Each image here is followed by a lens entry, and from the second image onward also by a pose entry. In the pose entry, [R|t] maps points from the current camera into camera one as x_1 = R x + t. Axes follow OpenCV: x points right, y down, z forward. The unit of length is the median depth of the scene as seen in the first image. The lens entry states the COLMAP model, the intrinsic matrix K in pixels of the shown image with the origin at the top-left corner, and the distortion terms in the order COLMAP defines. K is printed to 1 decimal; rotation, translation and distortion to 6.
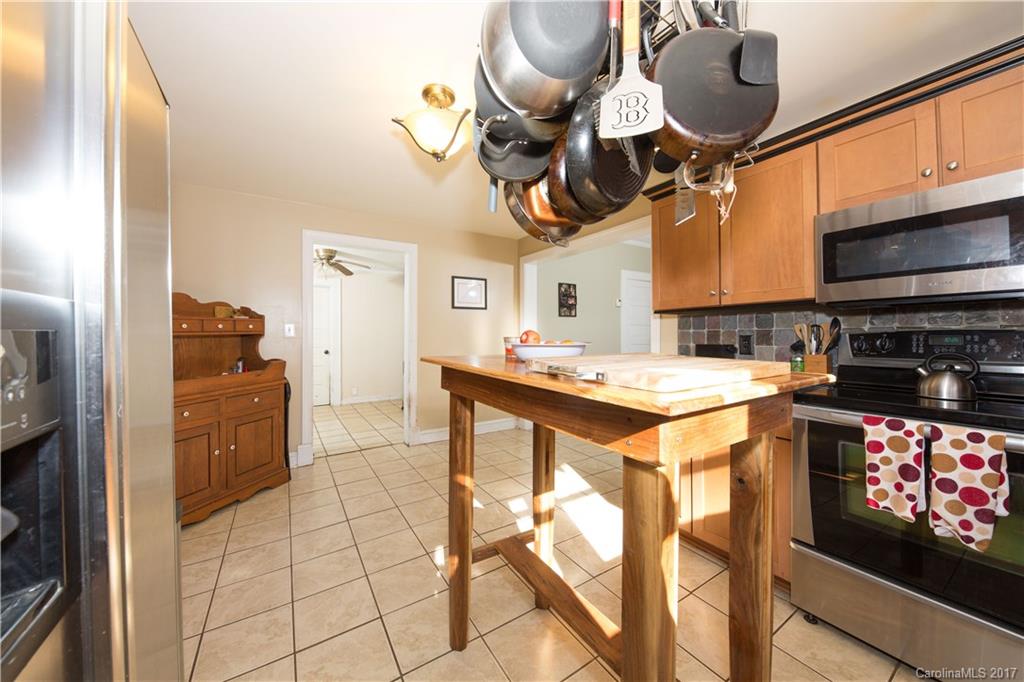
lens RADIAL K [[356.4, 0, 509.7], [0, 356.4, 335.2], [0, 0, 1]] dist [0.001026, -0.000351]
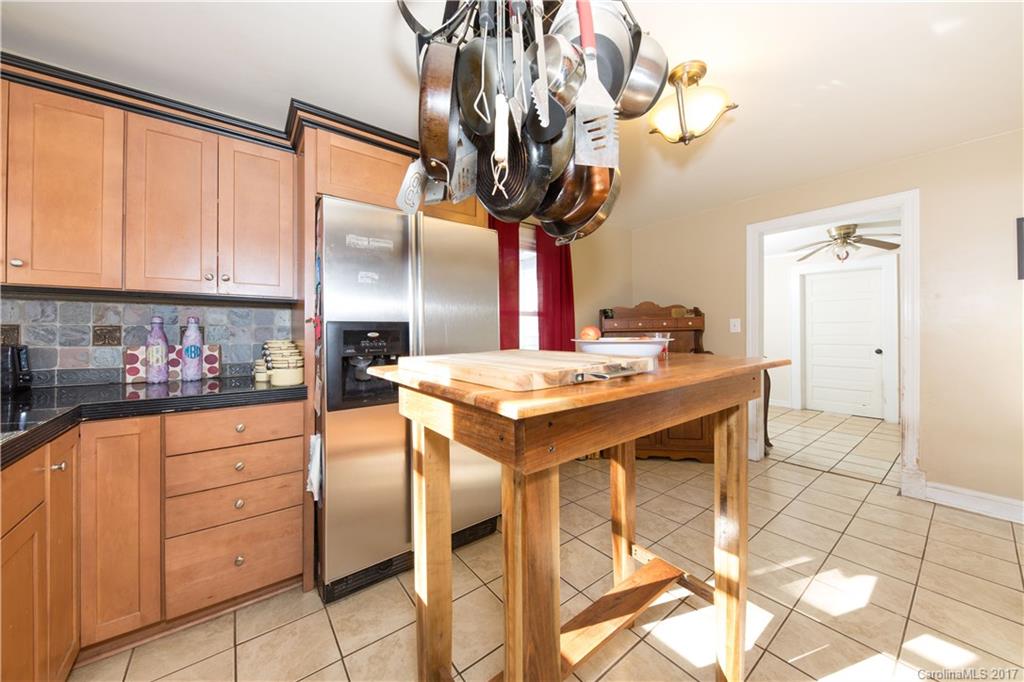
lens RADIAL K [[356.4, 0, 511.4], [0, 356.4, 335.4], [0, 0, 1]] dist [0.001026, -0.000351]
pose [[0.082692, 0.009472, -0.996530, 0.331964], [0.003997, 0.999944, 0.009836, 0.001519], [0.996567, -0.004797, 0.082650, 0.222285]]
